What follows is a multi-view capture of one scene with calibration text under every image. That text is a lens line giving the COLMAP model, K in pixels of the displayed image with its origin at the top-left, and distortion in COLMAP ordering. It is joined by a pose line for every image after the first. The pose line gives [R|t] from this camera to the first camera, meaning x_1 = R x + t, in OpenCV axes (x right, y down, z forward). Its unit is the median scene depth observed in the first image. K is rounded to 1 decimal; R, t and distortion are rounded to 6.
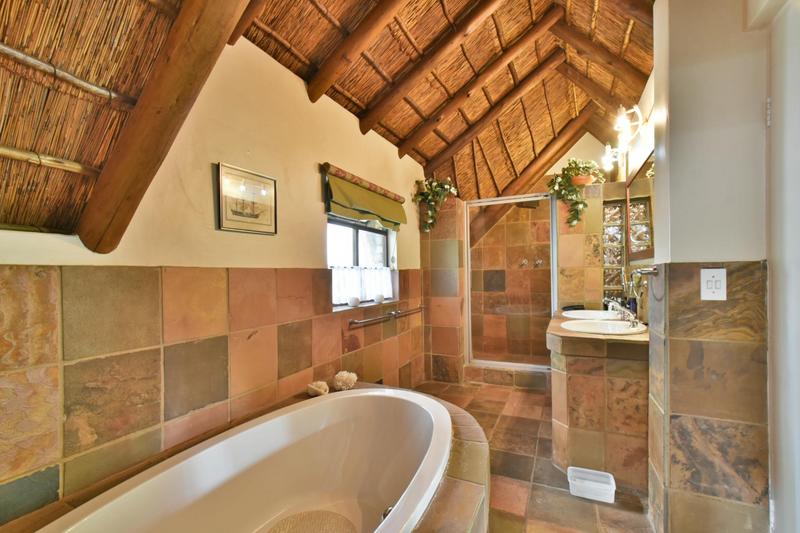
lens RADIAL K [[354.3, 0, 402.5], [0, 354.3, 281.9], [0, 0, 1]] dist [0.012136, 0.000061]
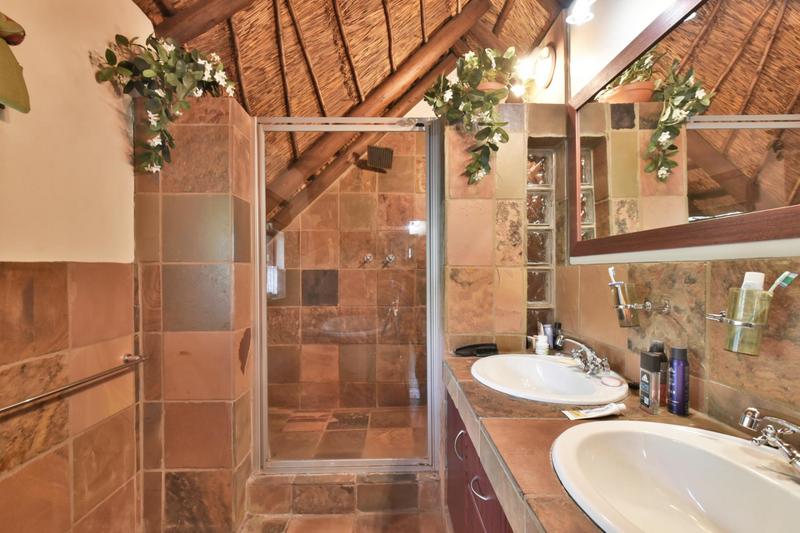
lens RADIAL K [[356.8, 0, 402.2], [0, 356.8, 275.4], [0, 0, 1]] dist [-0.001218, -0.000470]
pose [[0.892408, 0.013093, 0.451040, 0.140306], [-0.004079, 0.999772, -0.020951, -0.014631], [-0.451211, 0.016857, 0.892258, 0.507189]]
